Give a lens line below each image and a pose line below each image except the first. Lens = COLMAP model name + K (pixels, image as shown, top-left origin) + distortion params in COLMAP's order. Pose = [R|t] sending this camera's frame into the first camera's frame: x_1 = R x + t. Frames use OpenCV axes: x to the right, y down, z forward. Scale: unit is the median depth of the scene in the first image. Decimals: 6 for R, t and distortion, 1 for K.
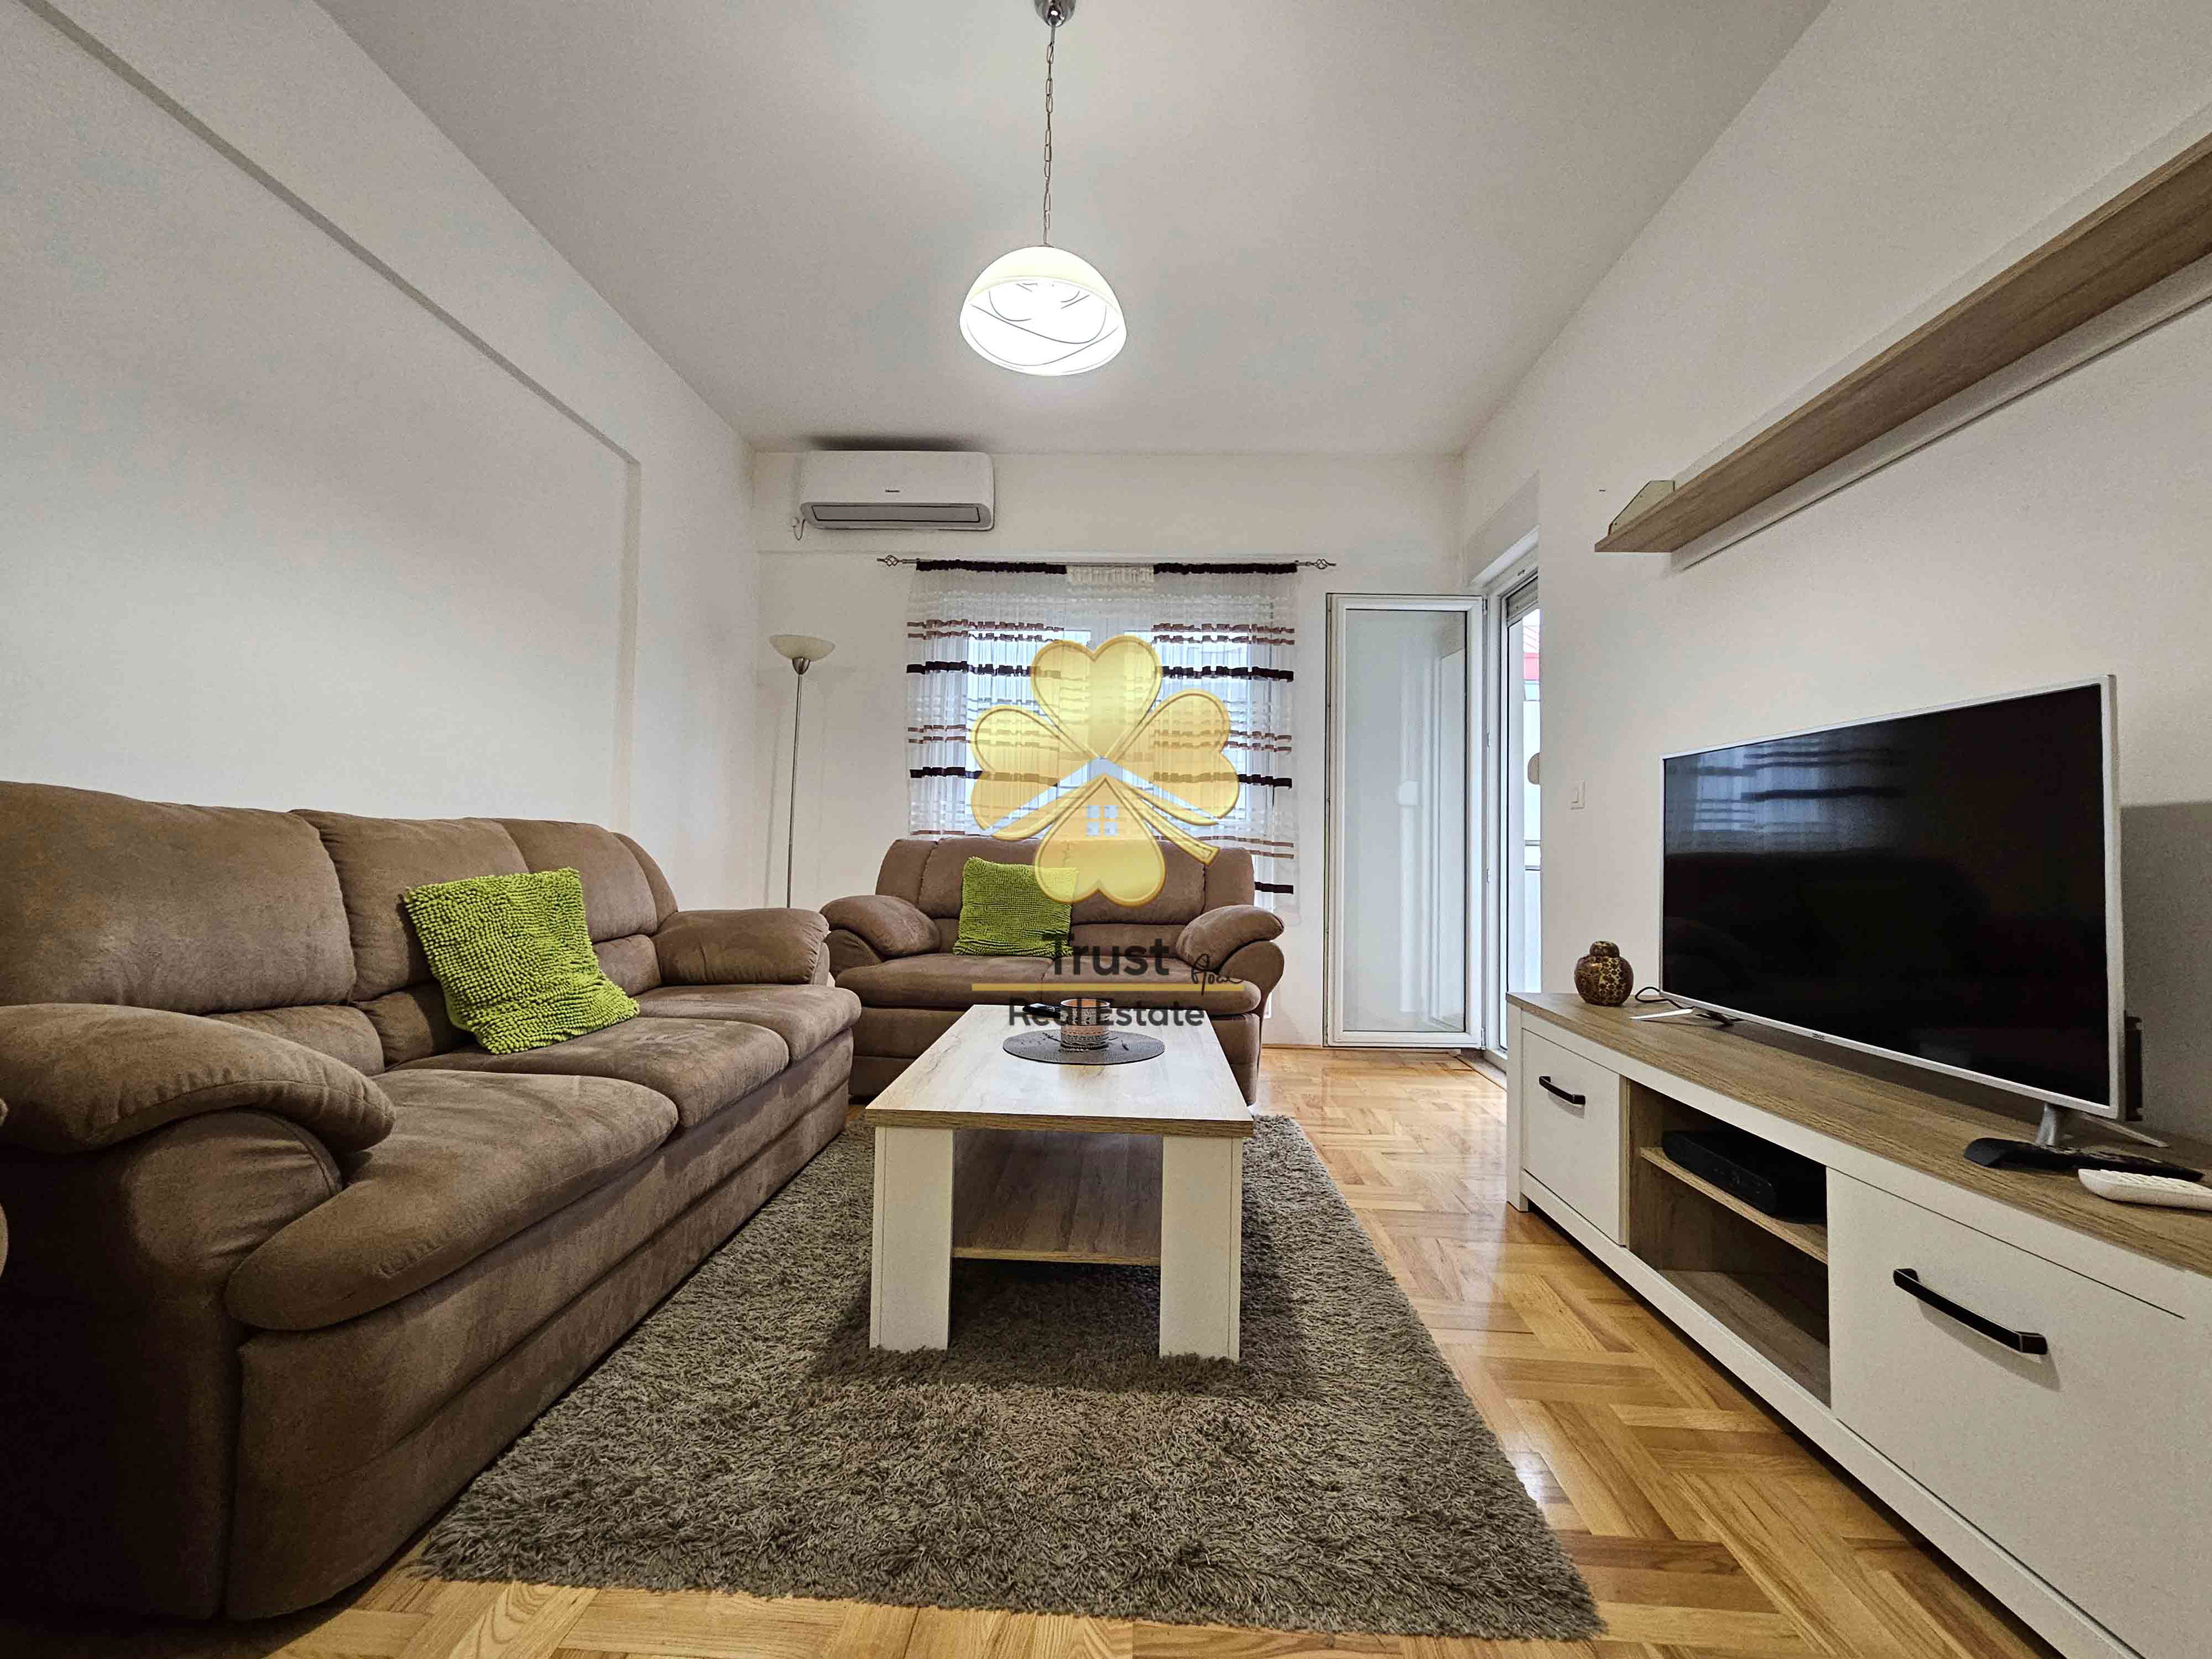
lens RADIAL K [[908.8, 0, 1099.7], [0, 908.8, 822.9], [0, 0, 1]] dist [-0.001216, -0.000050]
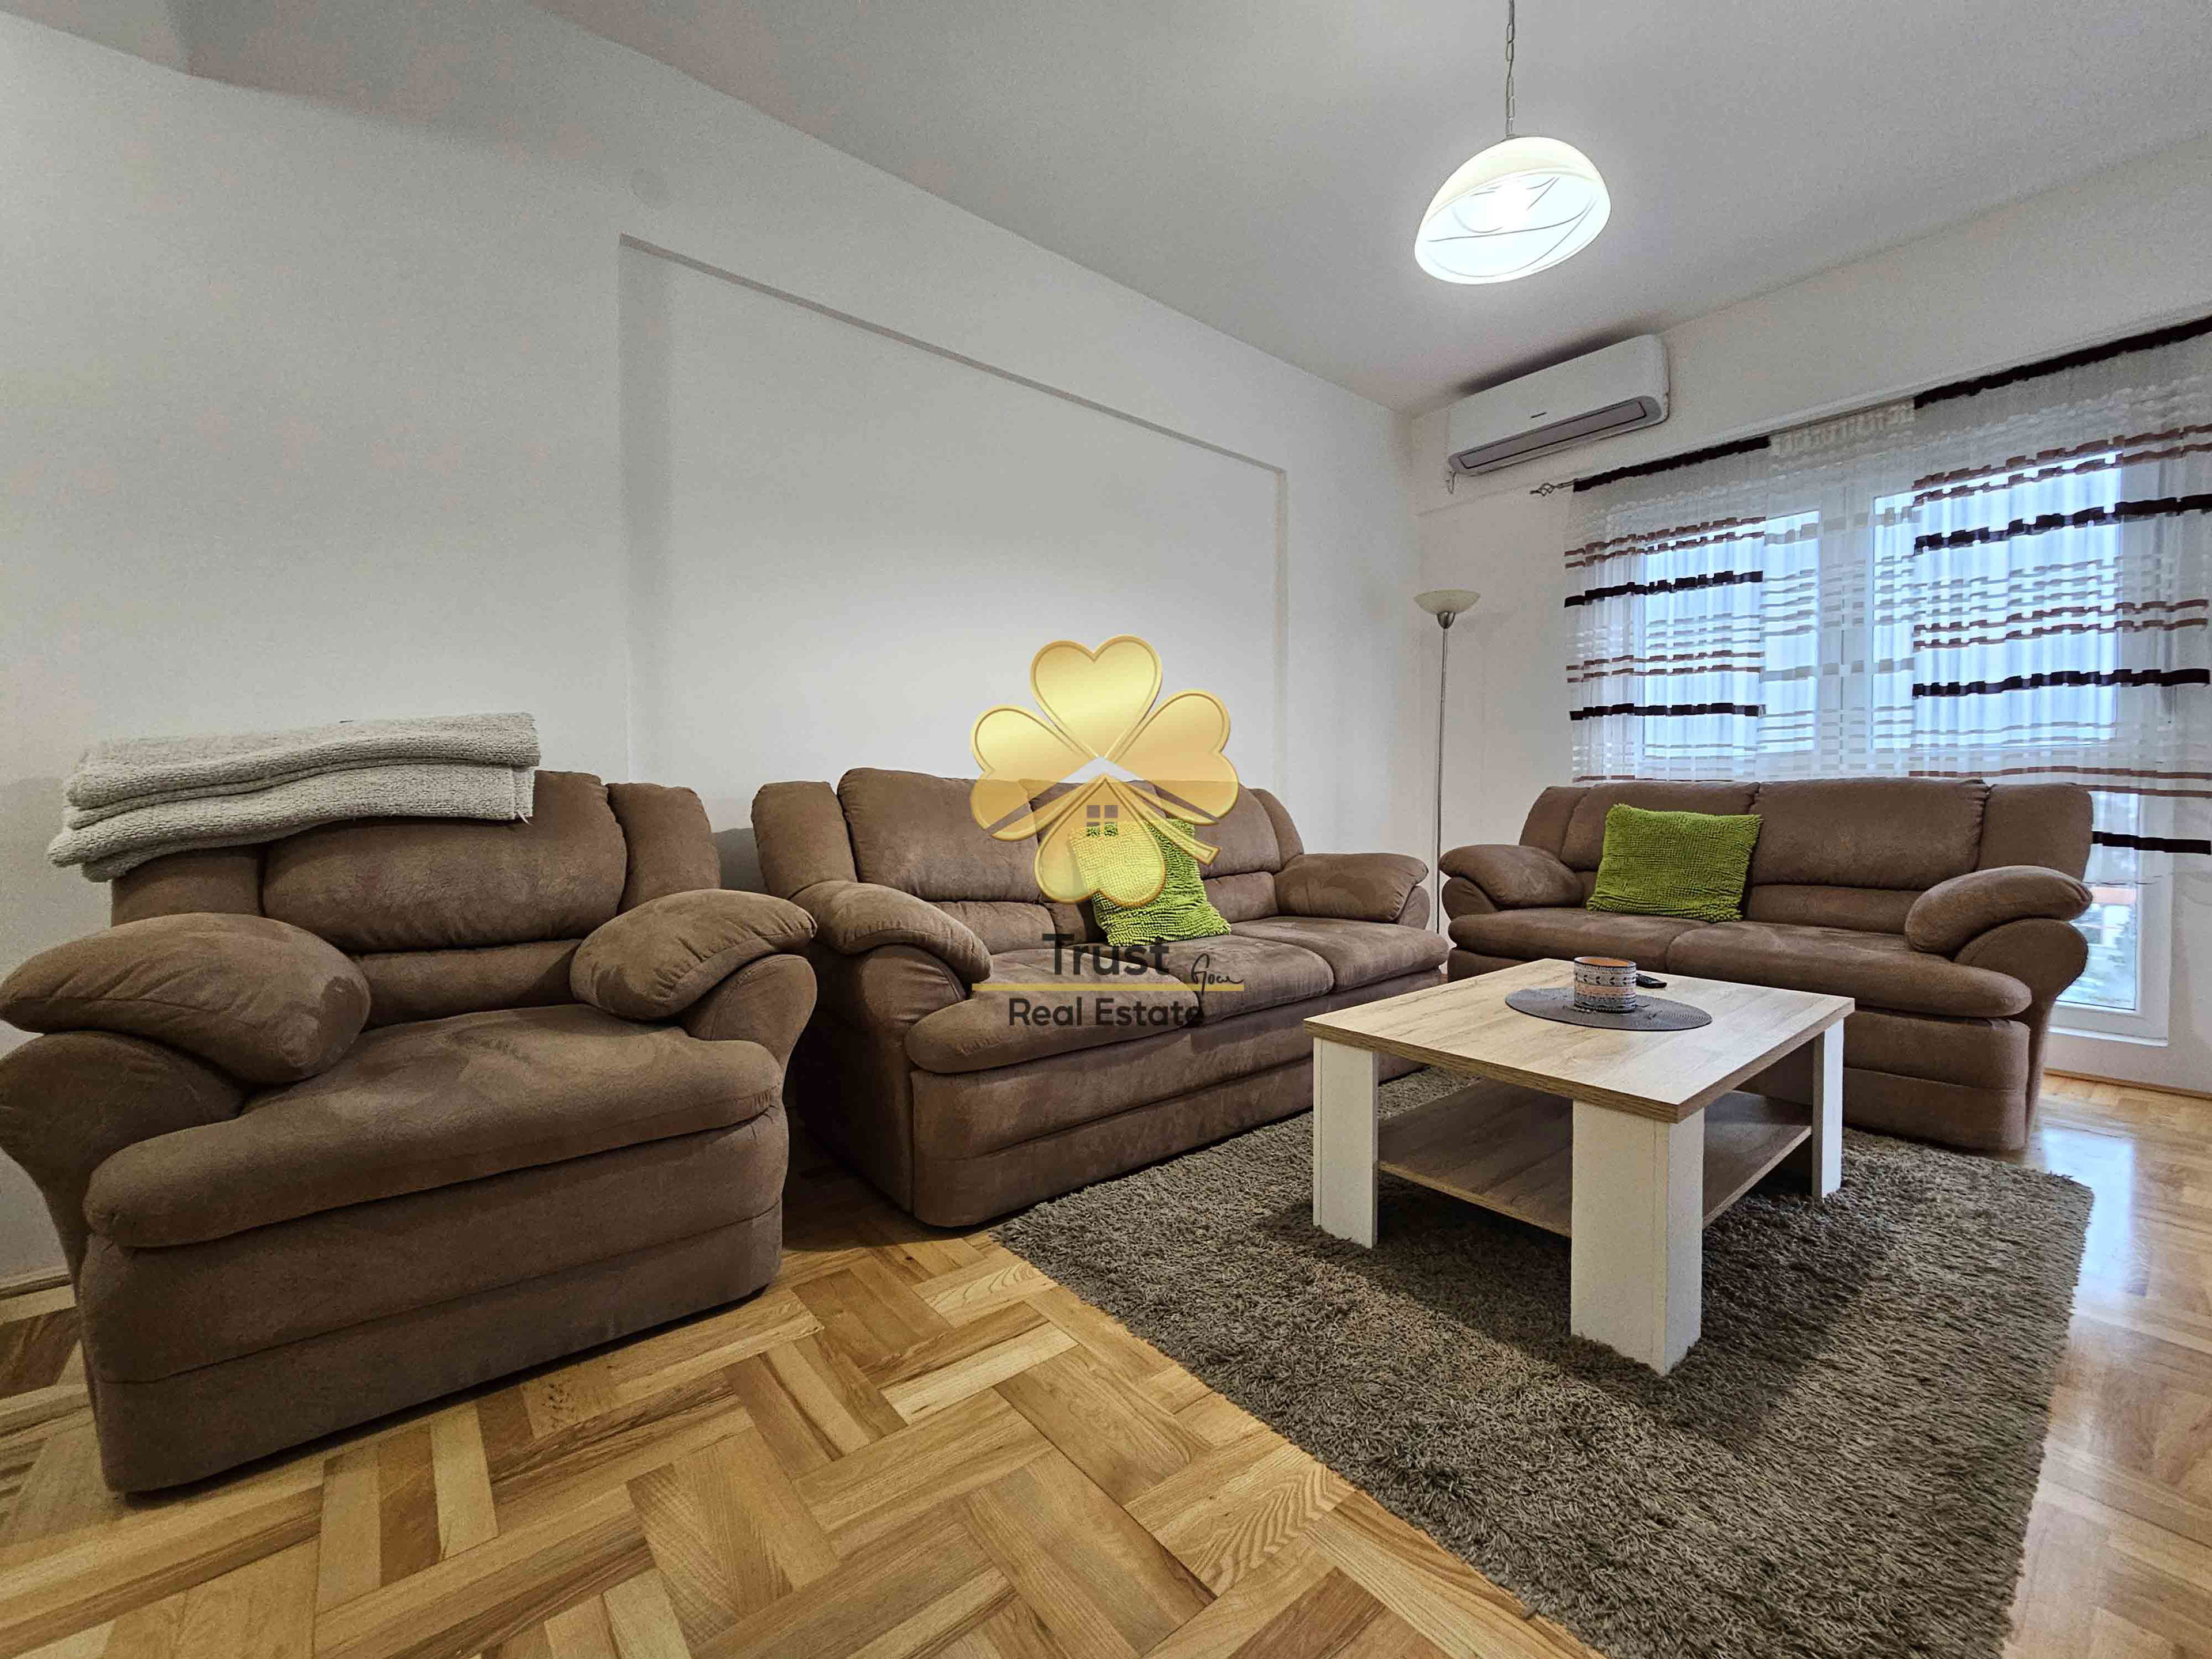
lens RADIAL K [[913.0, 0, 1107.6], [0, 913.0, 821.1], [0, 0, 1]] dist [0.001399, 0.000124]
pose [[0.672713, -0.003935, -0.739893, 0.253064], [0.039022, 0.998783, 0.030168, 0.010266], [0.738874, -0.049166, 0.672048, 0.028315]]
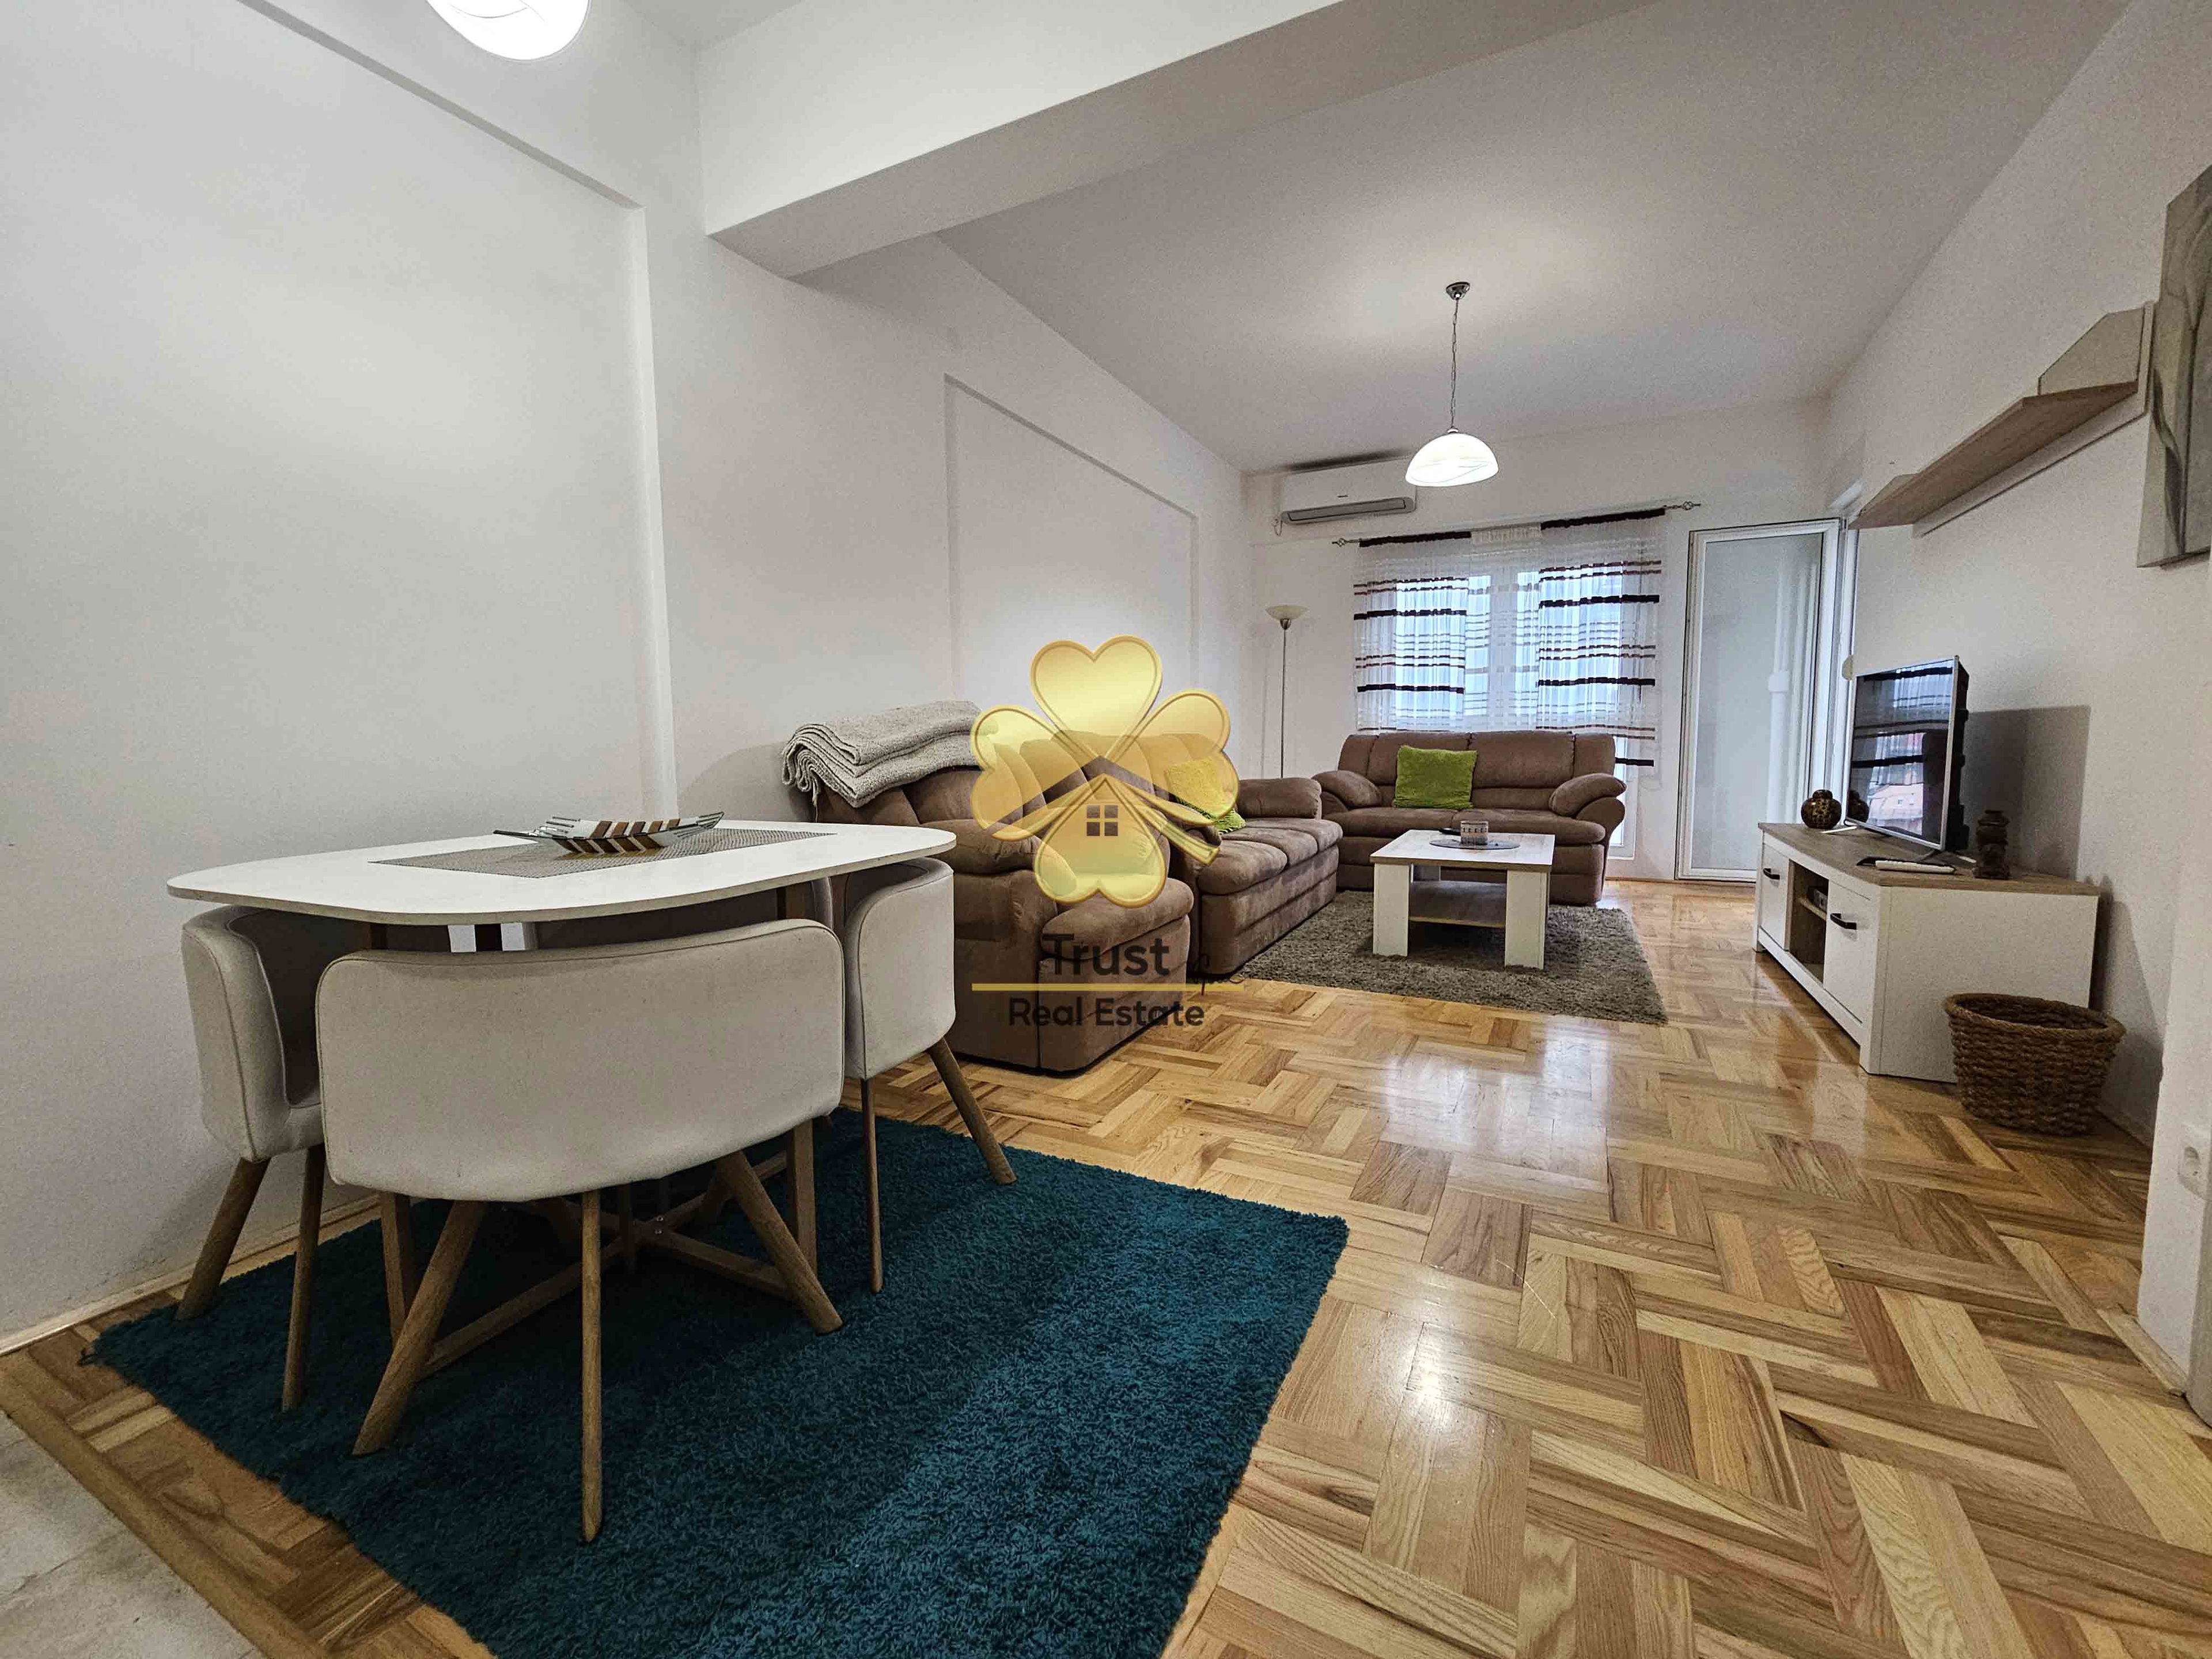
lens RADIAL K [[913.0, 0, 1107.6], [0, 913.0, 821.1], [0, 0, 1]] dist [0.001399, 0.000124]
pose [[0.910106, 0.007538, -0.414308, 0.060556], [0.043411, 0.992598, 0.113419, -0.043277], [0.412096, -0.121209, 0.903042, -0.823772]]
